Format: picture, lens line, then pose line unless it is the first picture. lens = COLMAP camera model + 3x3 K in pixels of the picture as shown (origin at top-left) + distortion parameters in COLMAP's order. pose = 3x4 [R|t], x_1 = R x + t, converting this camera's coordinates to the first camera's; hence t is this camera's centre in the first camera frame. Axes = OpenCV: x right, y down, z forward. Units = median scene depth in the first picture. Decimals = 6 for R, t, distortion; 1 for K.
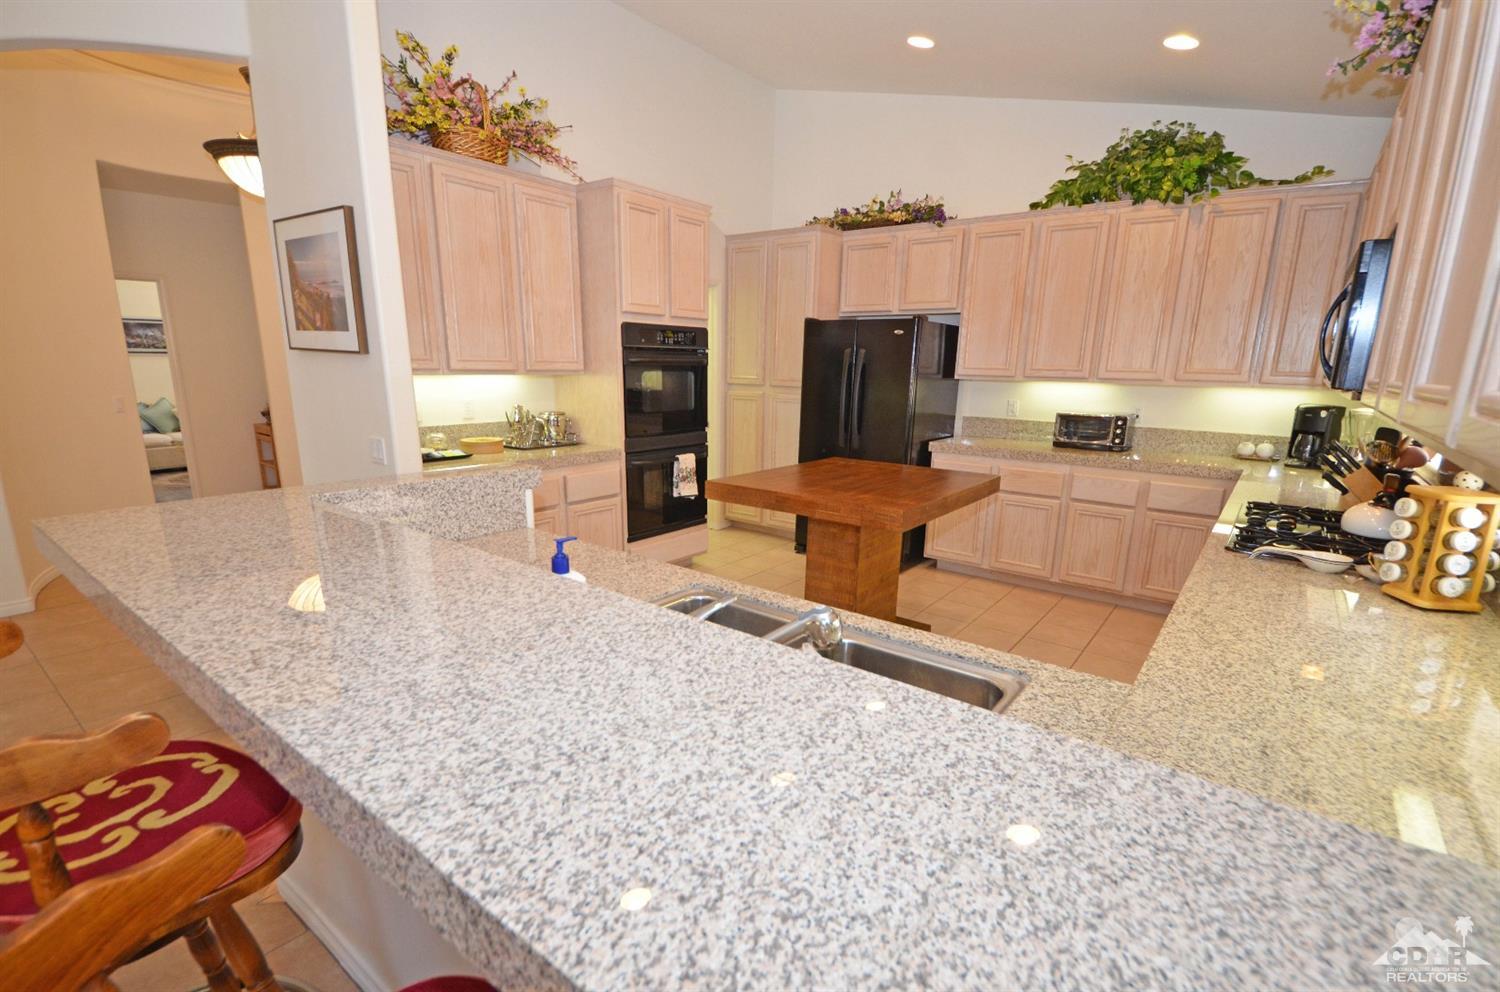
lens RADIAL K [[682.9, 0, 754.4], [0, 682.9, 530.8], [0, 0, 1]] dist [-0.000973, -0.011812]
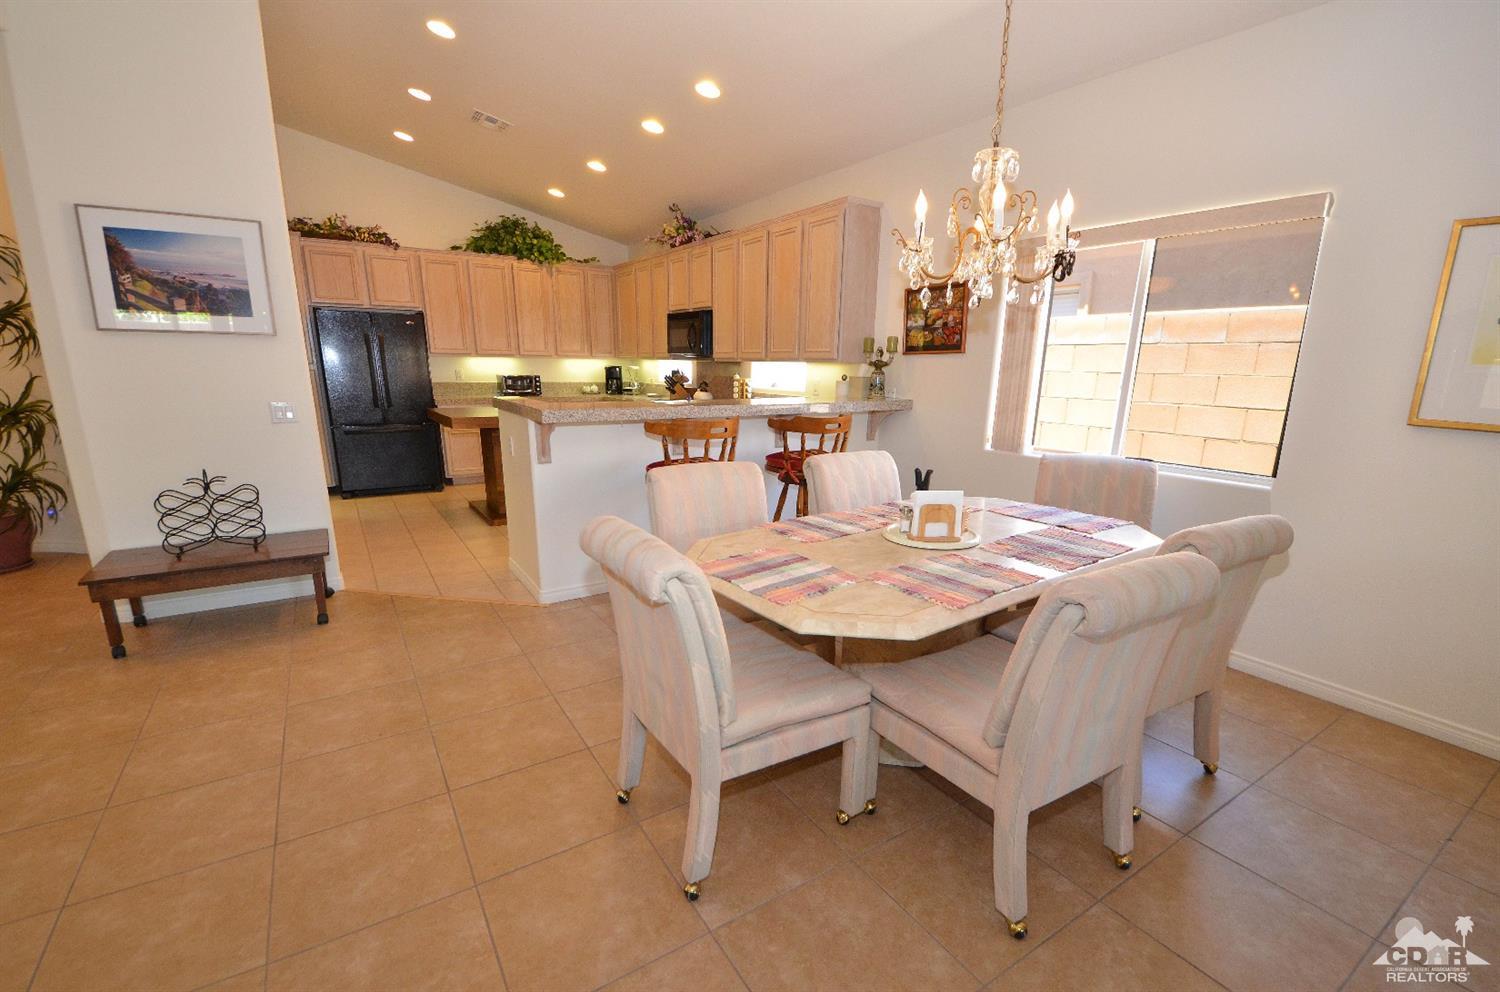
lens RADIAL K [[639.9, 0, 749.4], [0, 639.9, 528.0], [0, 0, 1]] dist [0.017498, -0.000429]
pose [[0.359604, -0.246256, 0.900024, -0.977983], [0.219157, 0.959856, 0.175063, 0.052921], [-0.907003, 0.134293, 0.399137, -0.172412]]
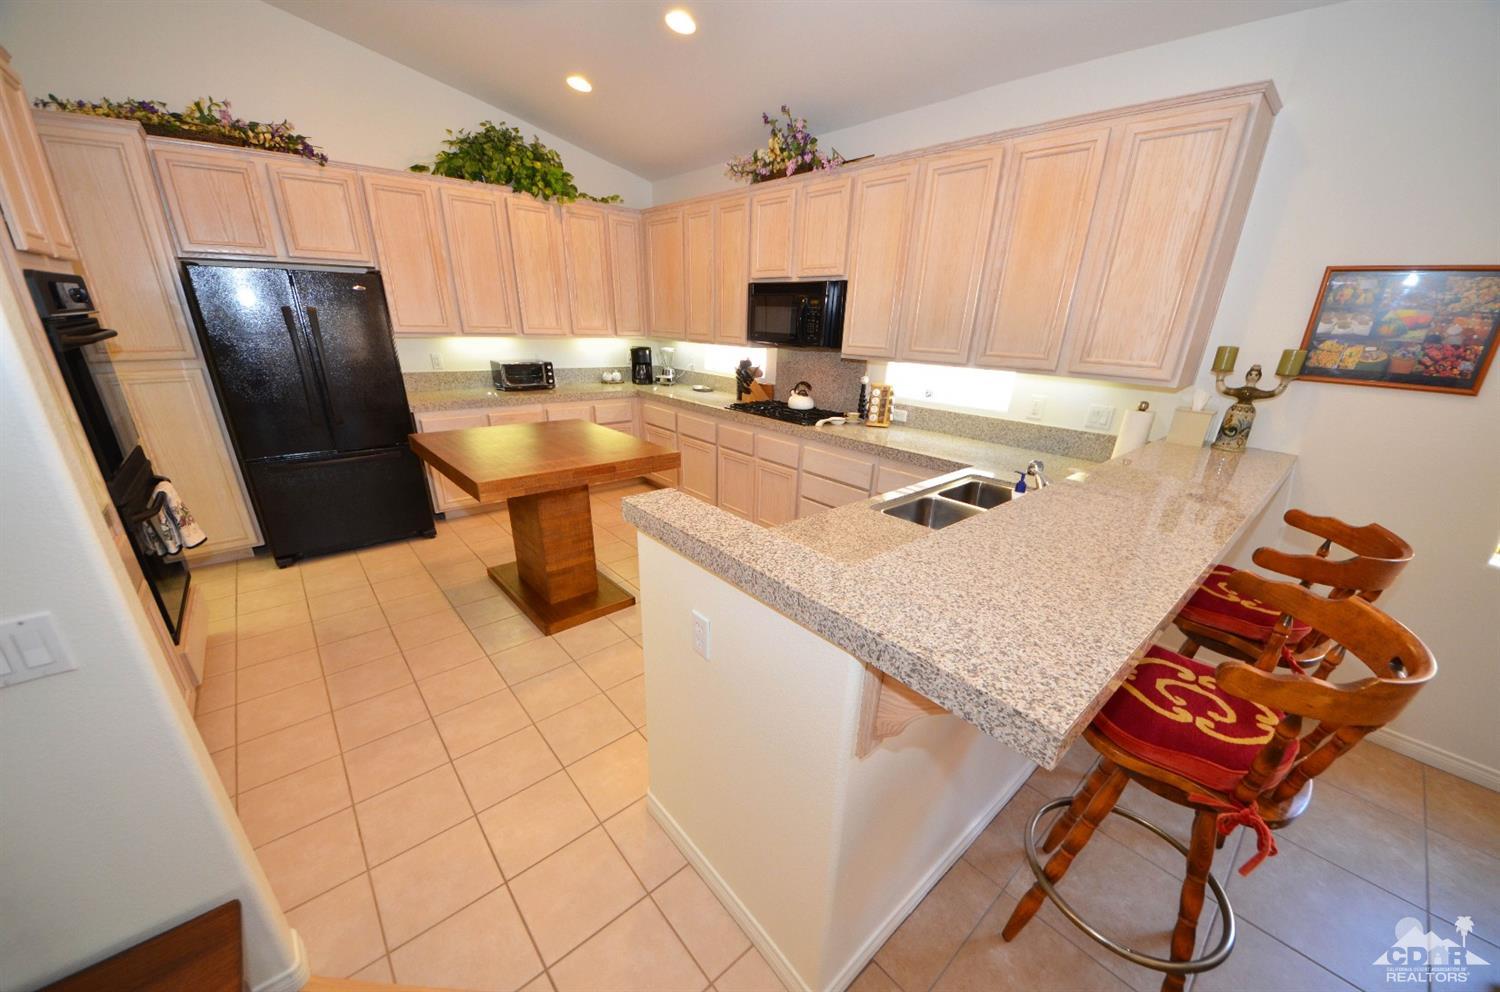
lens RADIAL K [[531.2, 0, 755.8], [0, 531.2, 536.3], [0, 0, 1]] dist [0.001745, -0.007624]
pose [[0.211102, -0.380038, 0.900559, -0.495951], [0.209434, 0.917511, 0.338098, -0.128292], [-0.954764, 0.117234, 0.273281, 0.370206]]
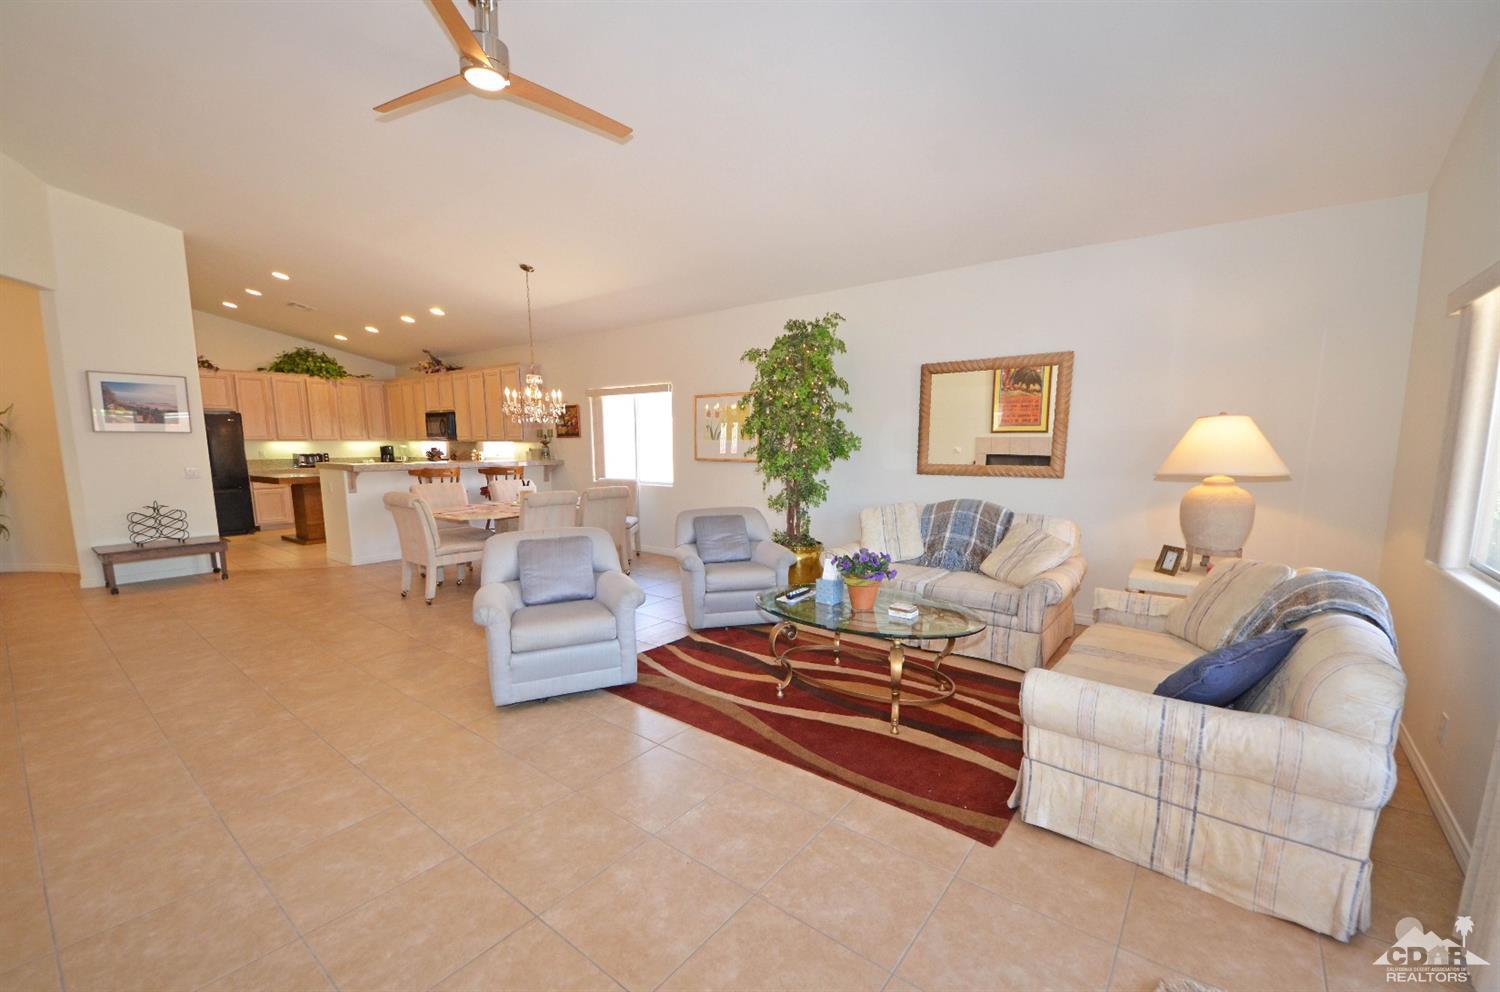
lens RADIAL K [[596.8, 0, 747.1], [0, 596.8, 528.0], [0, 0, 1]] dist [0.042428, -0.035494]
pose [[0.028034, -0.158947, 0.986889, -1.888351], [0.244478, 0.958384, 0.147412, 0.173698], [-0.969250, 0.237140, 0.065726, -0.714040]]
